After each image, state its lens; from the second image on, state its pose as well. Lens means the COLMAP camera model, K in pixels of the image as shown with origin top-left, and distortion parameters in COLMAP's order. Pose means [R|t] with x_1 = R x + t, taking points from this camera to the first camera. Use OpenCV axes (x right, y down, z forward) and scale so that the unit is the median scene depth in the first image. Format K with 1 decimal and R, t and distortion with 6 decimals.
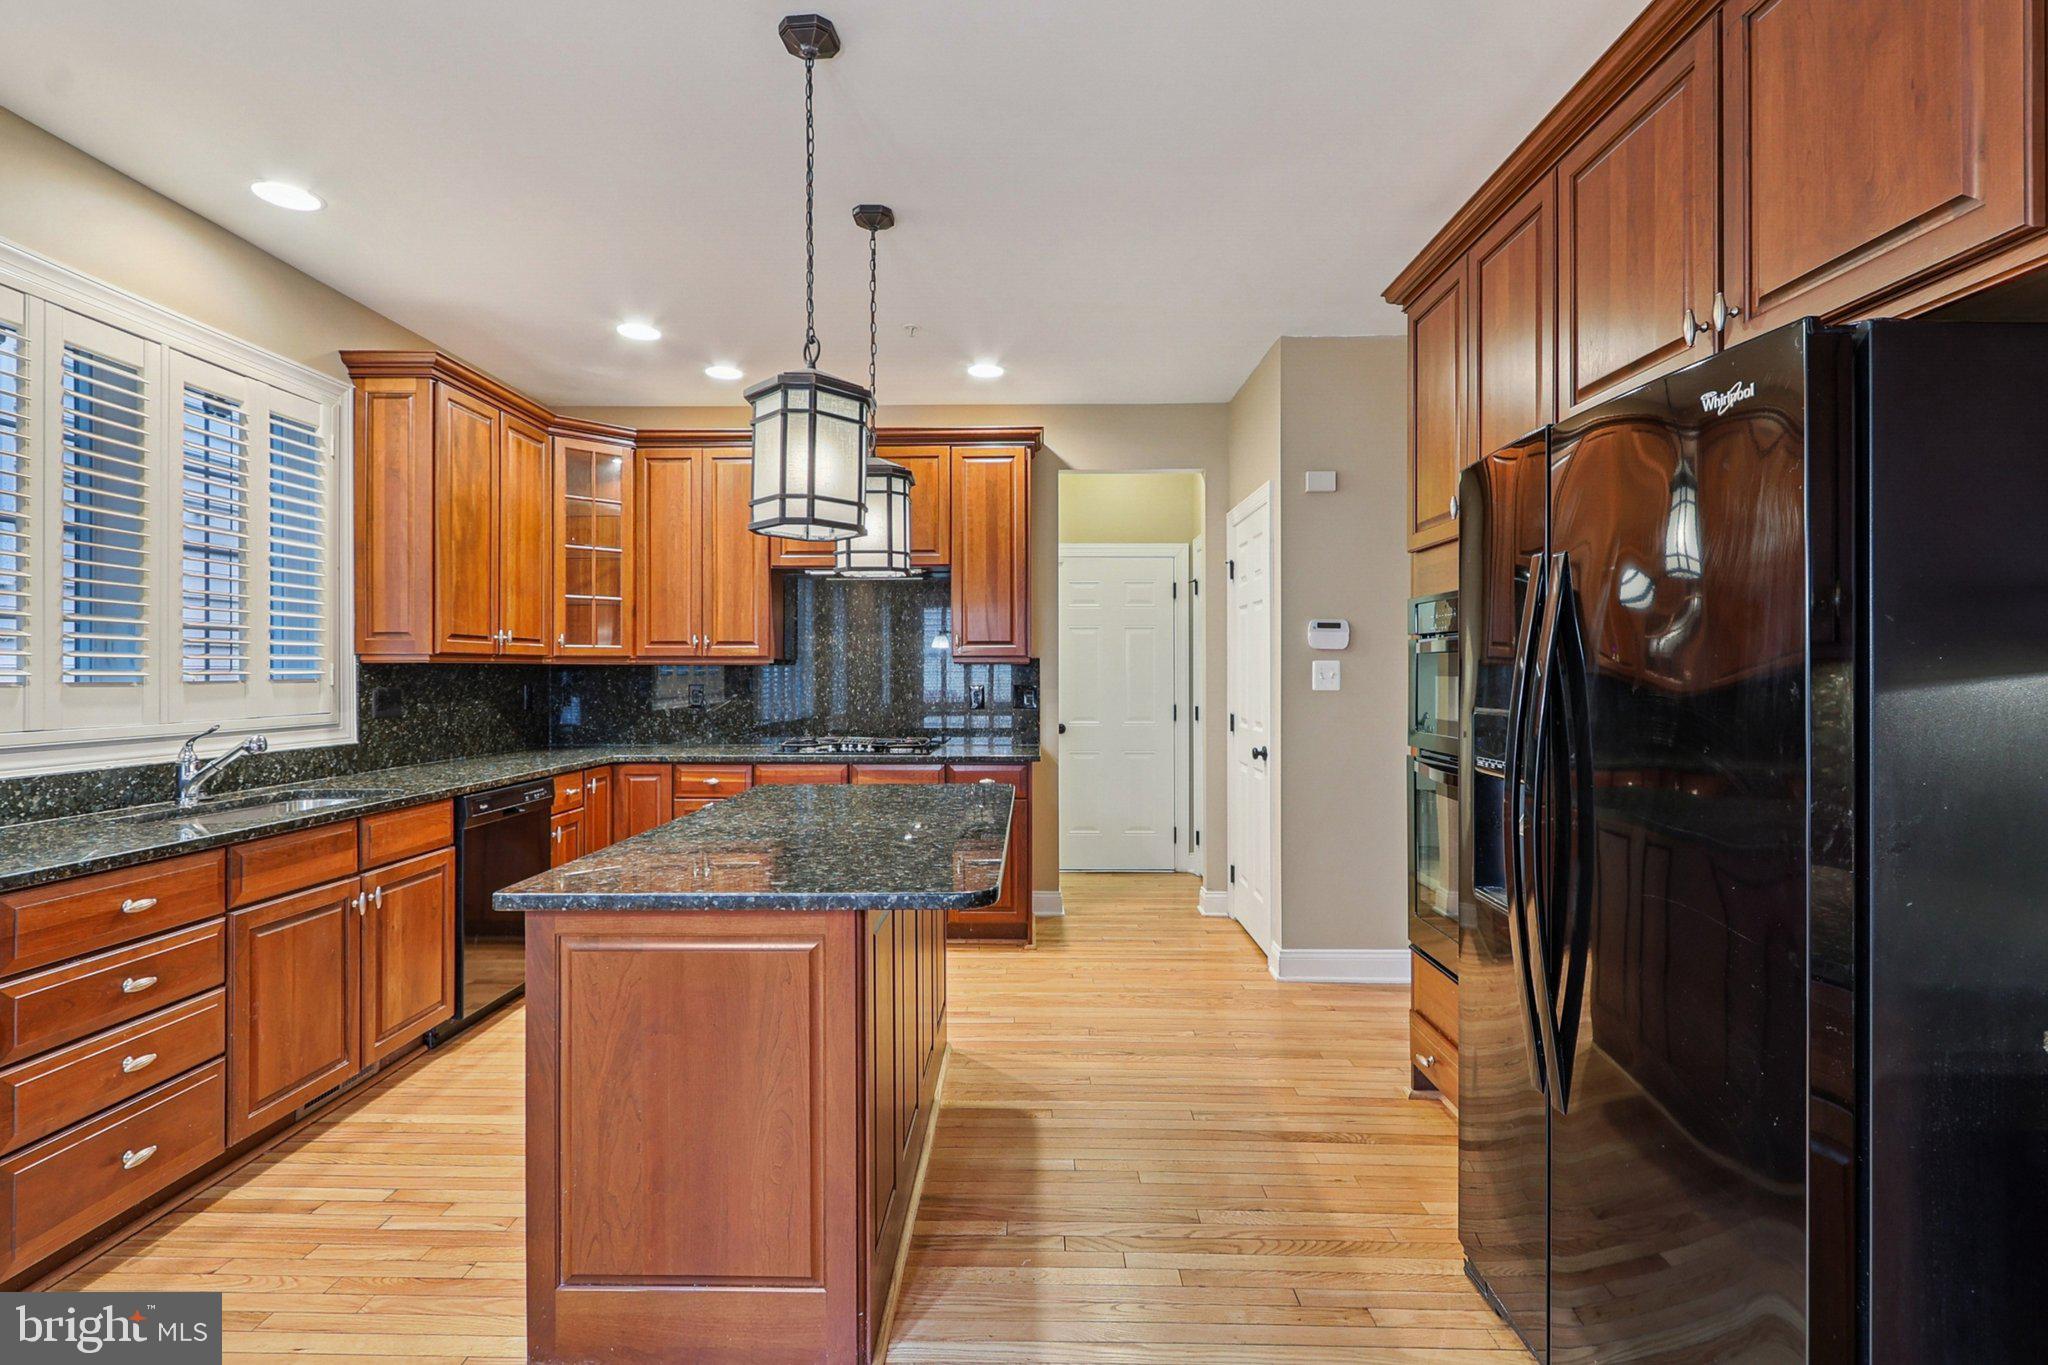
lens RADIAL K [[959.6, 0, 1020.0], [0, 959.6, 670.8], [0, 0, 1]] dist [-0.002098, -0.001054]
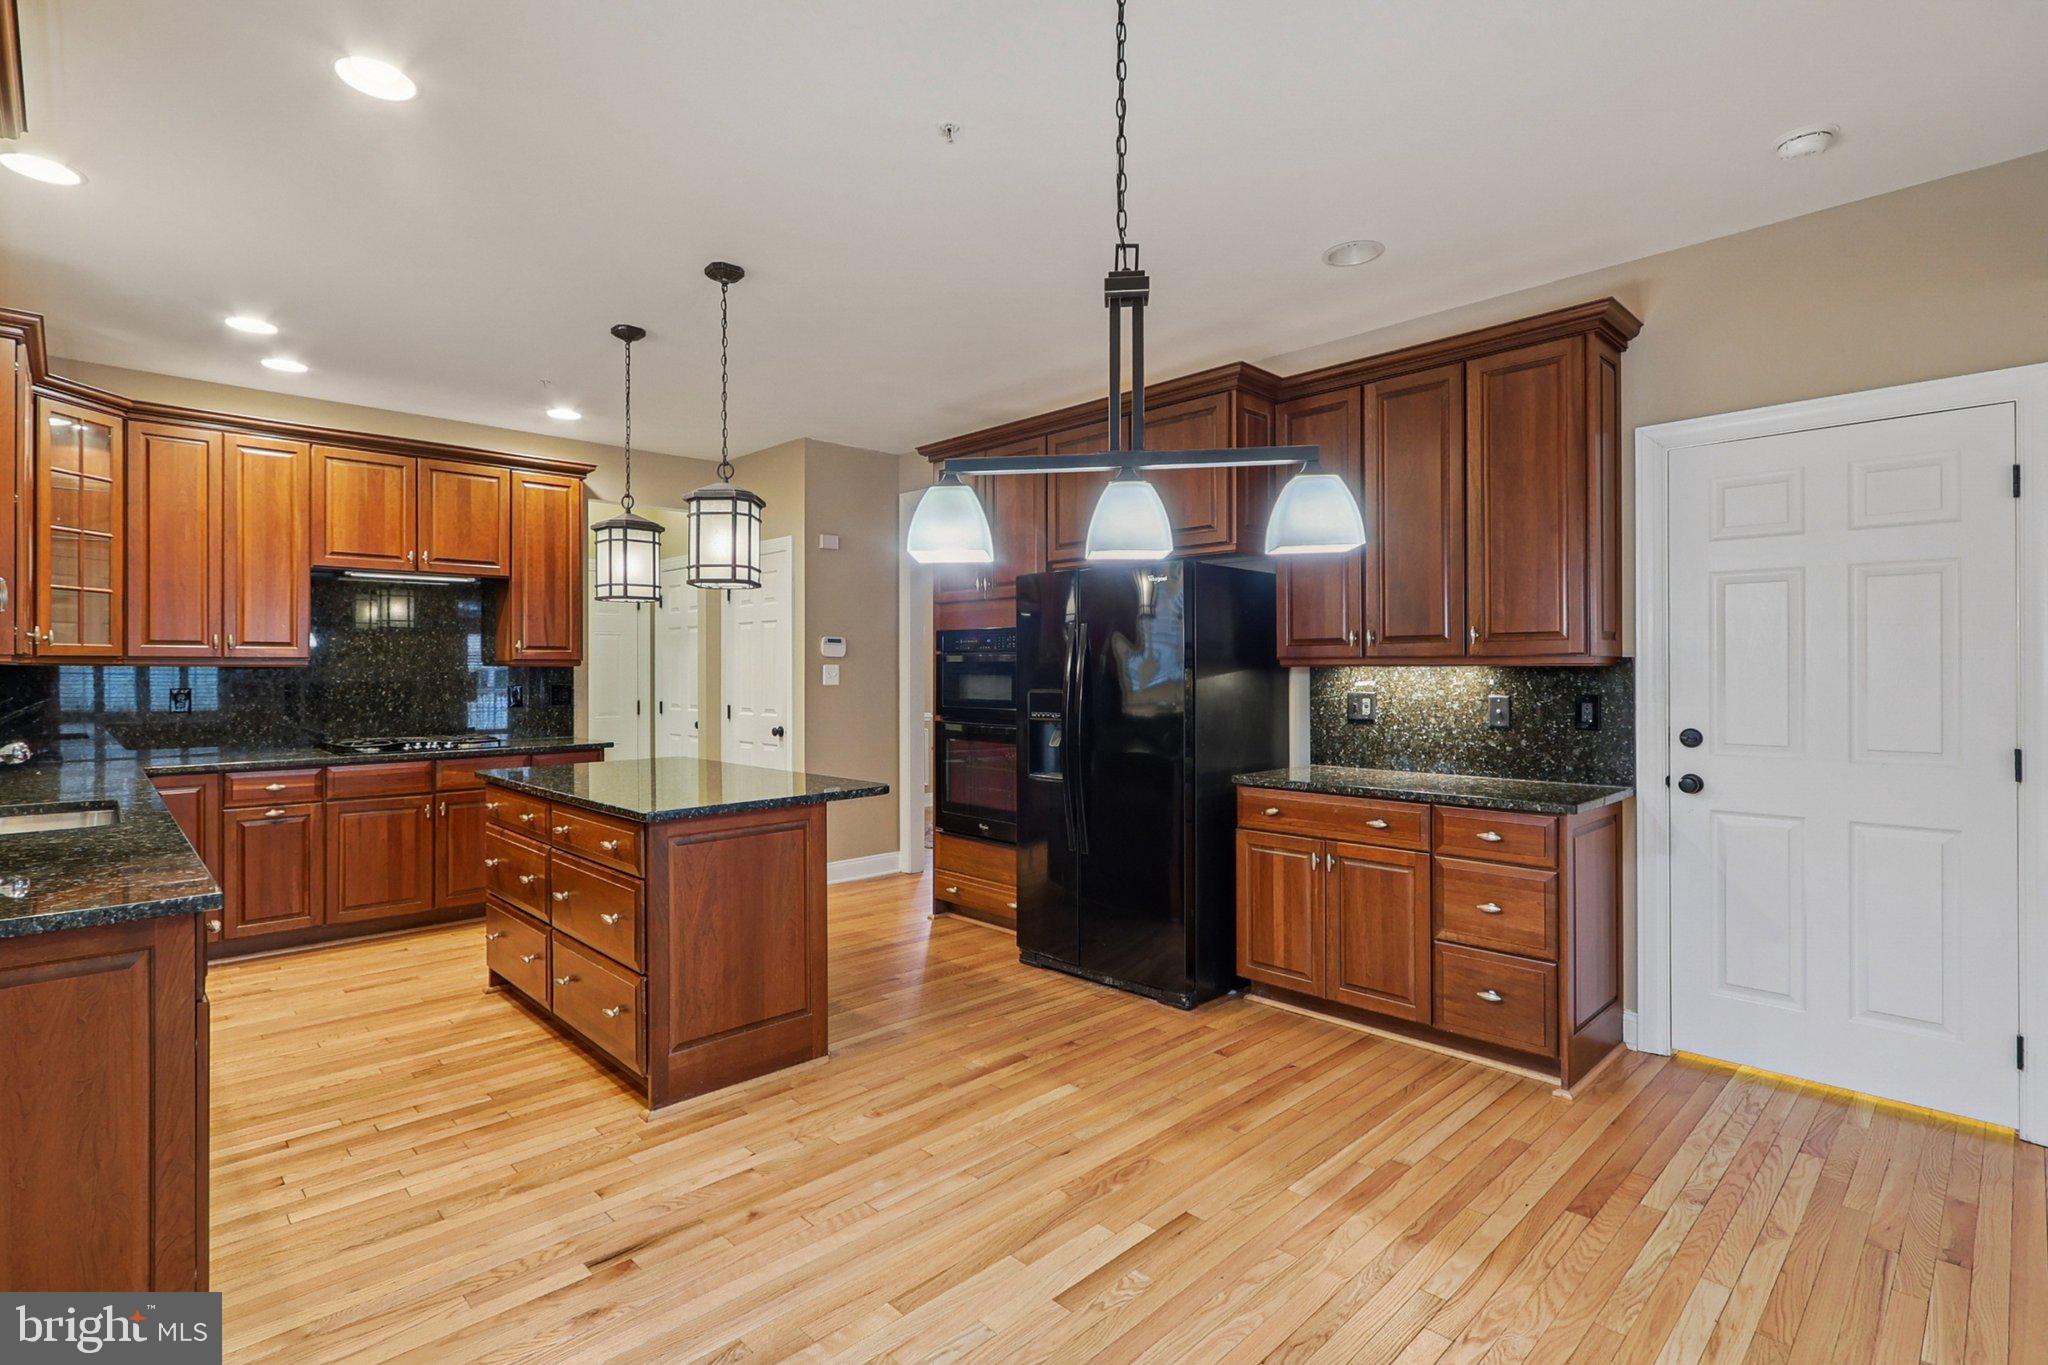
lens RADIAL K [[982.6, 0, 1027.8], [0, 982.6, 669.0], [0, 0, 1]] dist [-0.001953, -0.000873]
pose [[0.702118, -0.000291, 0.712061, -0.585565], [0.000972, 0.999999, -0.000549, -0.003218], [-0.712060, 0.001078, 0.702118, -0.282099]]
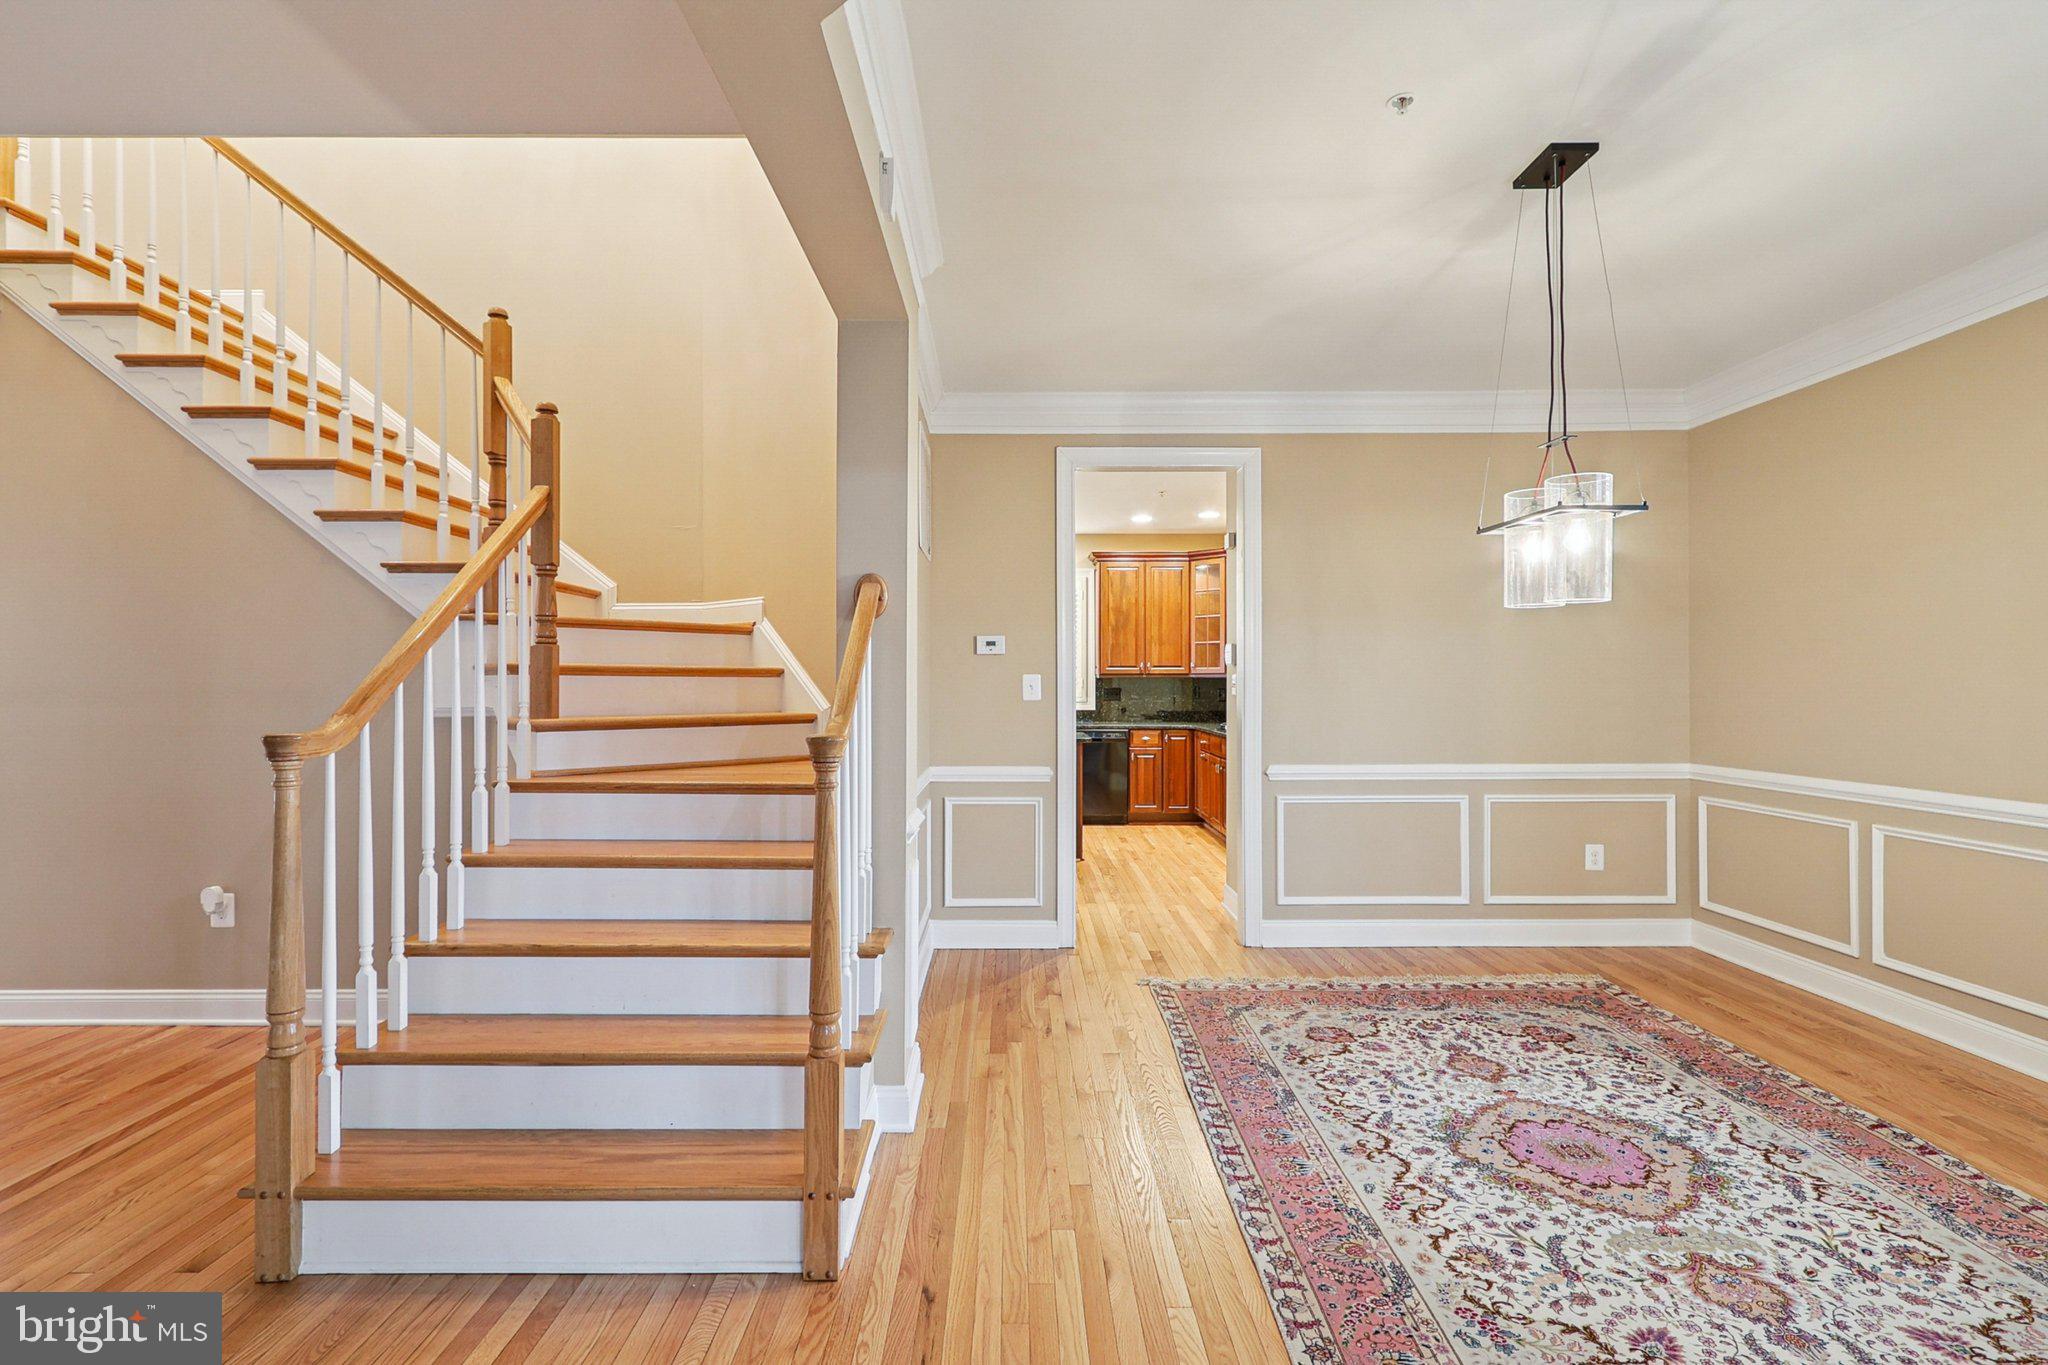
lens RADIAL K [[982.6, 0, 1027.8], [0, 982.6, 669.0], [0, 0, 1]] dist [-0.001953, -0.000873]
pose [[0.033644, -0.011207, -0.999371, 1.838965], [0.005866, 0.999922, -0.011016, -0.004953], [0.999417, -0.005492, 0.033707, 0.722321]]
